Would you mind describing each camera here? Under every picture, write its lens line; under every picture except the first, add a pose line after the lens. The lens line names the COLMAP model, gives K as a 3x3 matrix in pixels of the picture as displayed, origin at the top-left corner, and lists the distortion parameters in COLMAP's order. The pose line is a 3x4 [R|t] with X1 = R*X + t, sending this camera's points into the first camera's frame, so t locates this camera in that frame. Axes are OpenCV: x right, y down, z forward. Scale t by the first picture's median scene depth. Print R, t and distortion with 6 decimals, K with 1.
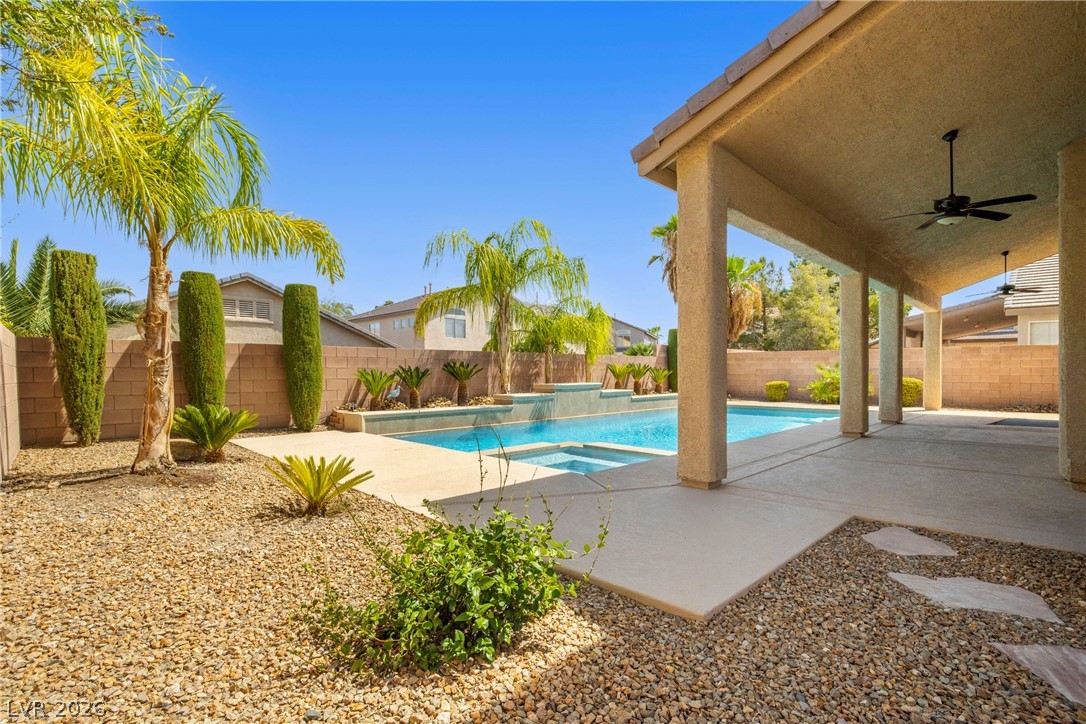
lens RADIAL K [[520.2, 0, 543.0], [0, 520.2, 362.0], [0, 0, 1]] dist [-0.000263, -0.000060]
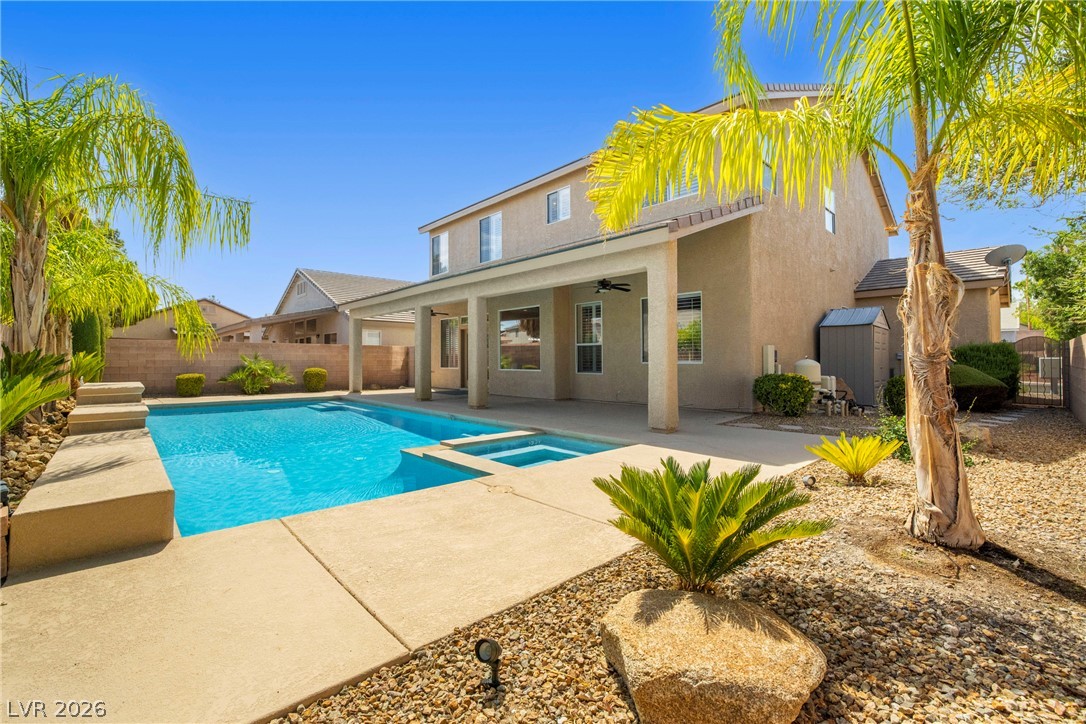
lens RADIAL K [[467.9, 0, 543.0], [0, 467.9, 362.0], [0, 0, 1]] dist [0.000307, 0.000132]
pose [[0.029663, -0.000609, 0.999560, -0.450137], [-0.017897, 0.999839, 0.001141, 0.005781], [-0.999400, -0.017923, 0.029647, 0.484801]]
